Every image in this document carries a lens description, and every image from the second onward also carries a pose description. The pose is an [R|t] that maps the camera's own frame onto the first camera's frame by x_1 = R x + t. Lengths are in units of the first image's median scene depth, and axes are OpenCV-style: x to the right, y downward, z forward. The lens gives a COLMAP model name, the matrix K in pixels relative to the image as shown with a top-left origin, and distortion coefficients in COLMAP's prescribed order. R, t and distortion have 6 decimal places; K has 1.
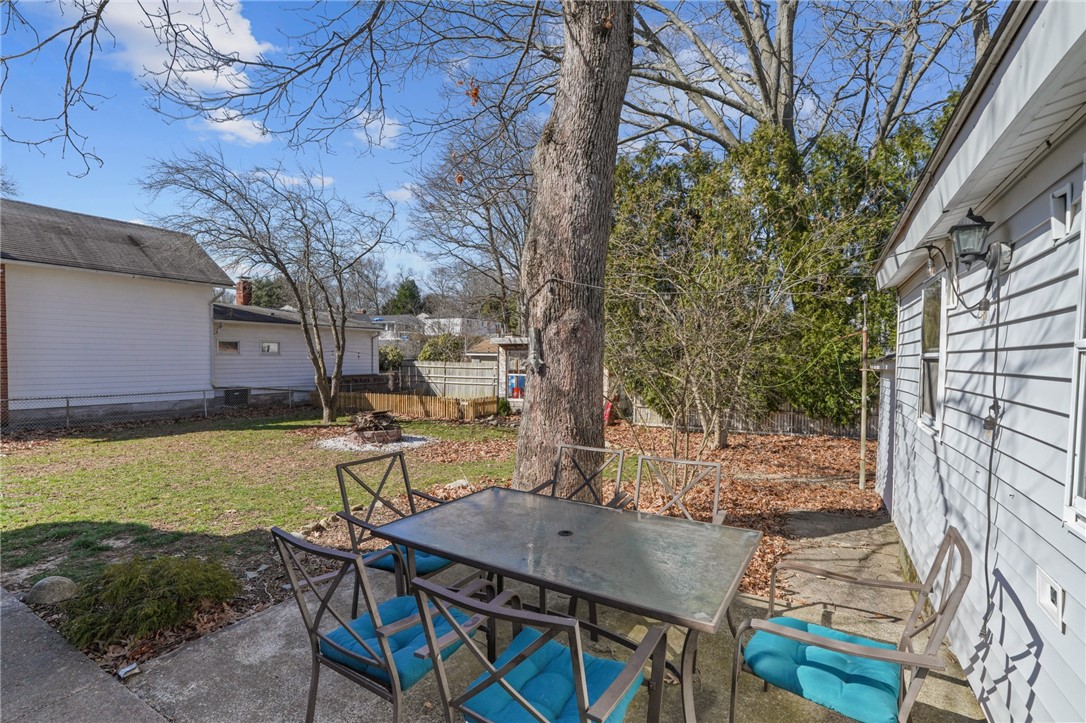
lens RADIAL K [[510.1, 0, 545.5], [0, 510.1, 373.8], [0, 0, 1]] dist [-0.003933, 0.000097]
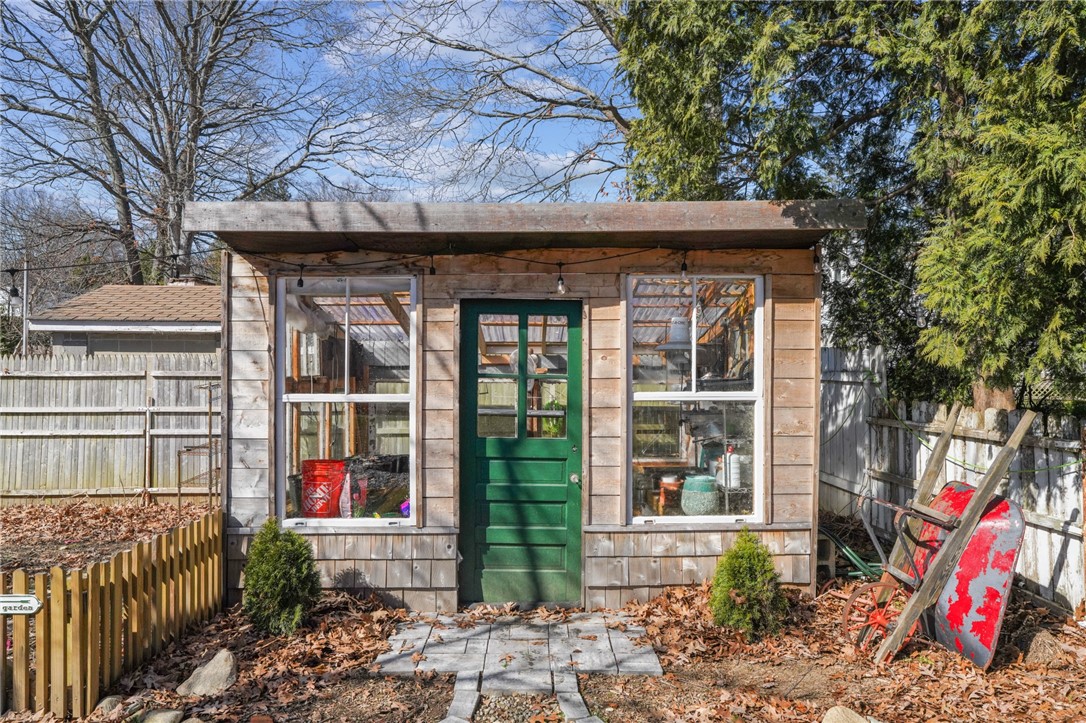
lens RADIAL K [[687.7, 0, 542.3], [0, 687.7, 383.7], [0, 0, 1]] dist [-0.000518, -0.000537]
pose [[0.885261, -0.006625, 0.465047, -0.108265], [0.015814, 0.999749, -0.015862, 0.001843], [-0.464826, 0.021396, 0.885144, 0.722445]]
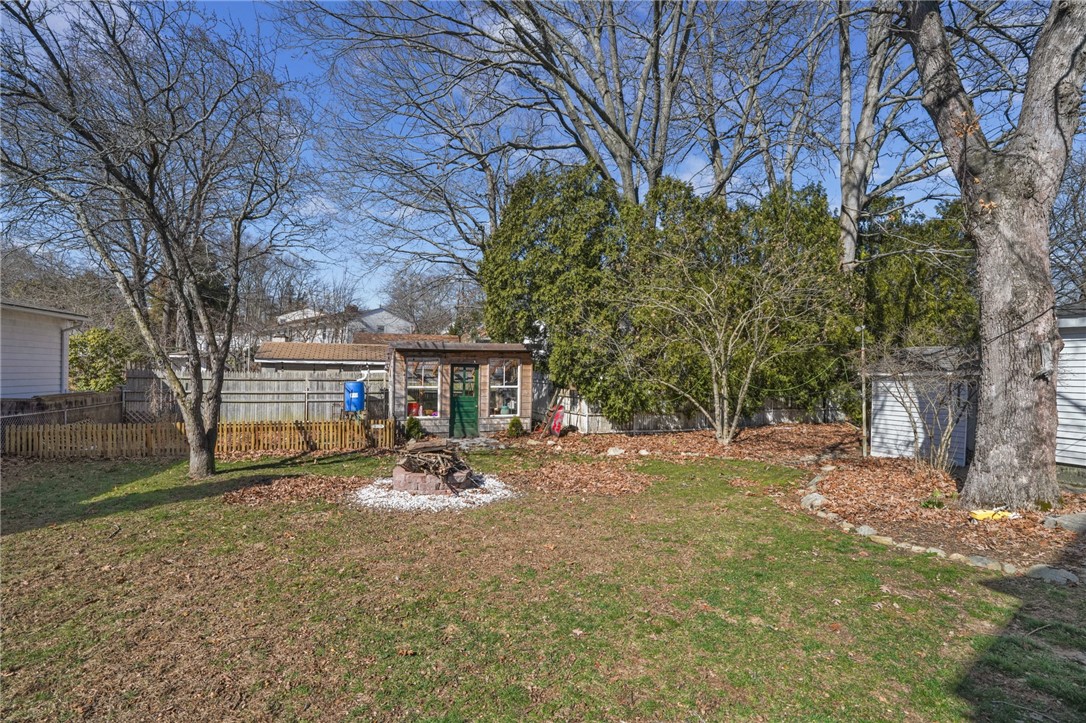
lens RADIAL K [[510.1, 0, 545.5], [0, 510.1, 373.8], [0, 0, 1]] dist [-0.003933, 0.000097]
pose [[0.679492, 0.005869, 0.733659, -0.514585], [0.015149, 0.999643, -0.022027, 0.001962], [-0.733526, 0.026082, 0.679161, 0.297059]]
